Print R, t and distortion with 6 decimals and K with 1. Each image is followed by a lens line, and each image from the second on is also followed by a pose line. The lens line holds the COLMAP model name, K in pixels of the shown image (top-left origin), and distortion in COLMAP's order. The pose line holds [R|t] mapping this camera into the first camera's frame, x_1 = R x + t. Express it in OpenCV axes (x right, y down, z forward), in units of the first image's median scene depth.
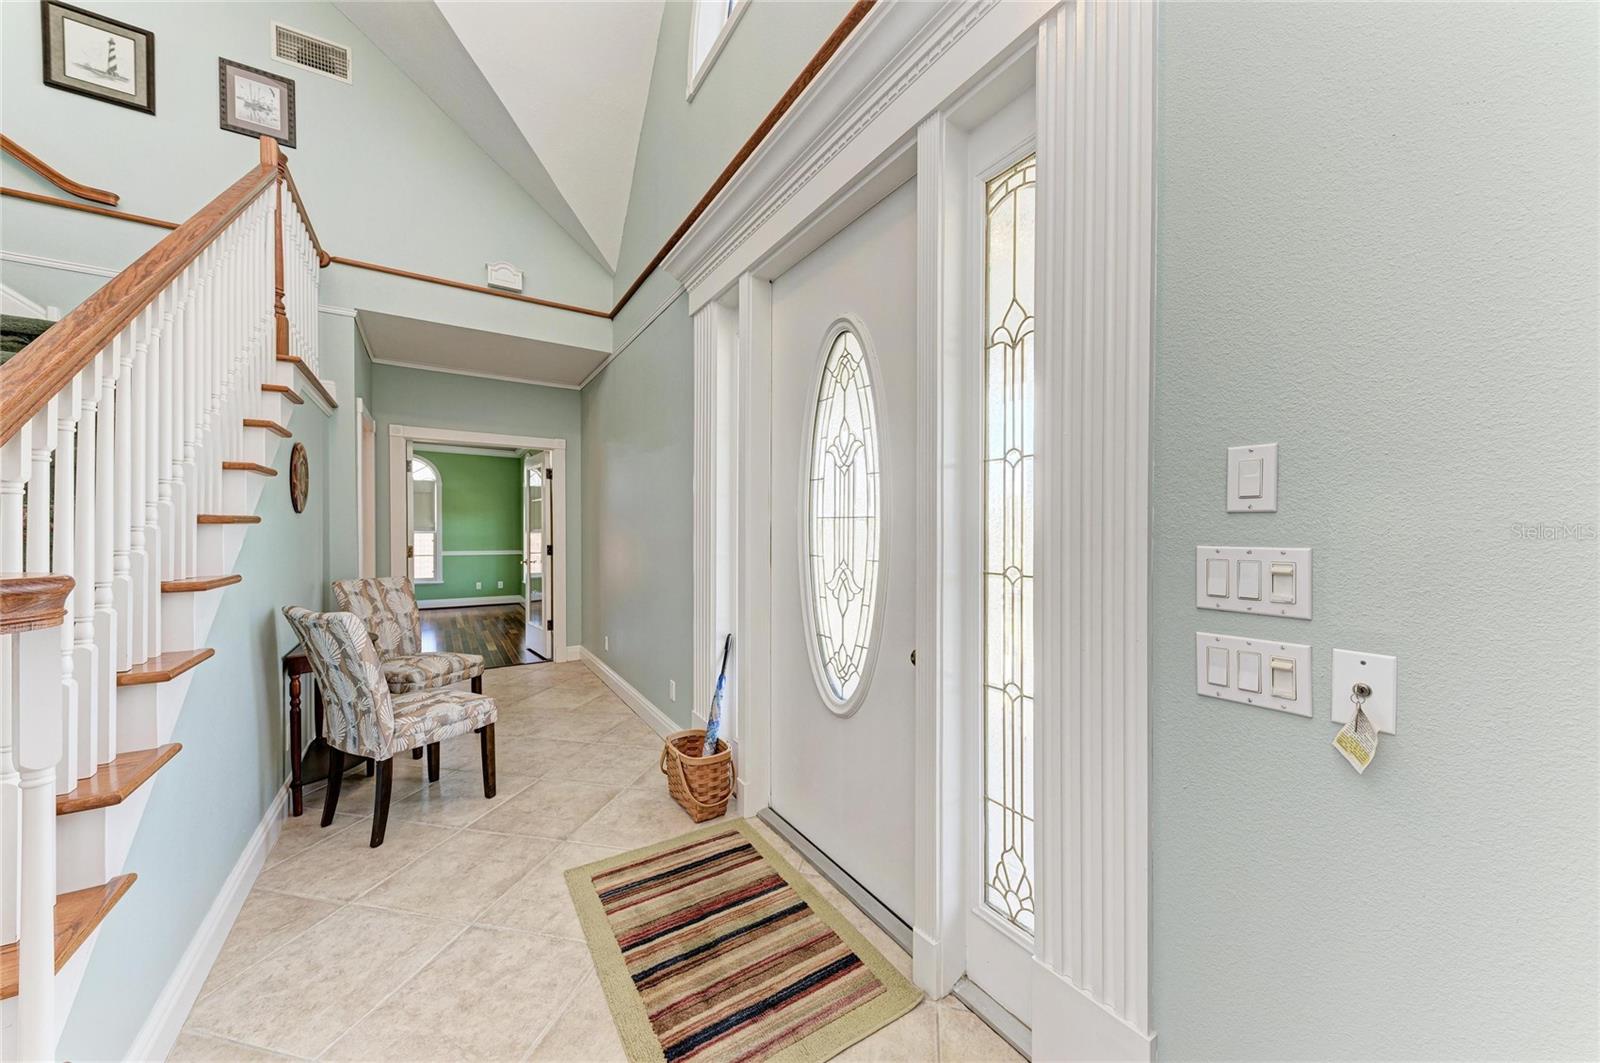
lens RADIAL K [[585.1, 0, 805.4], [0, 585.1, 538.2], [0, 0, 1]] dist [0.013471, -0.001470]
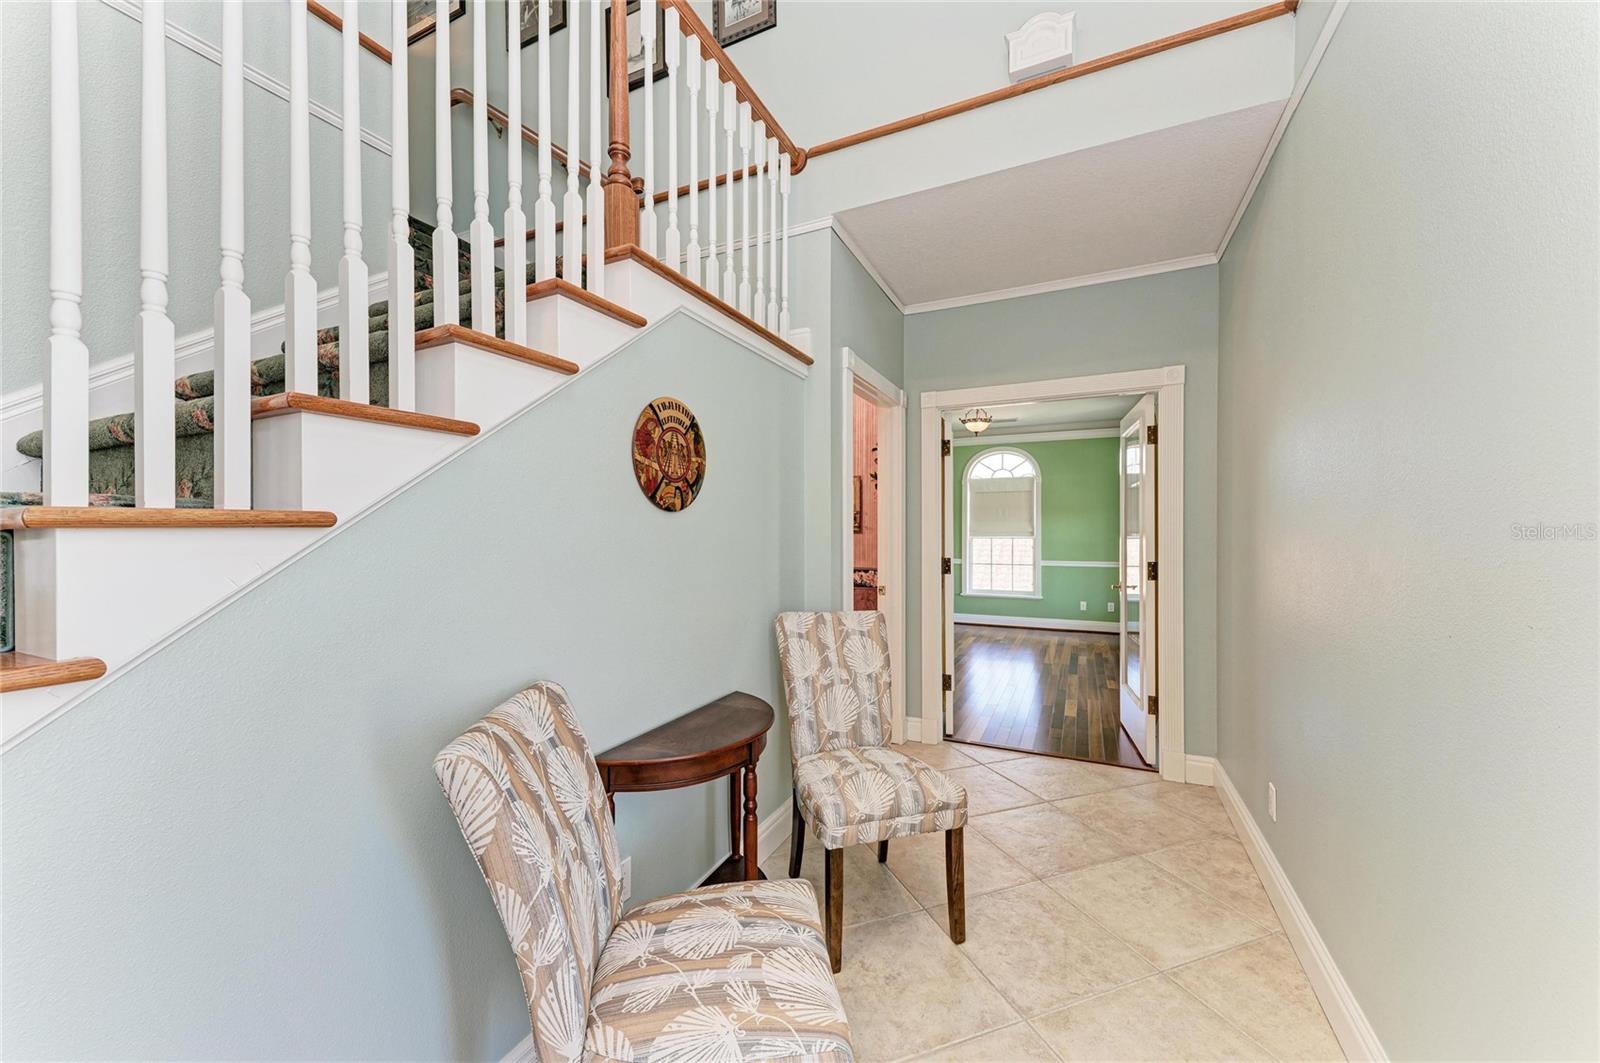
lens RADIAL K [[593.7, 0, 803.8], [0, 593.7, 534.2], [0, 0, 1]] dist [0.014226, -0.000151]
pose [[0.534860, -0.002558, -0.844937, -0.171556], [-0.008334, 0.999931, -0.008303, -0.010278], [0.844900, 0.011483, 0.534802, 0.541016]]
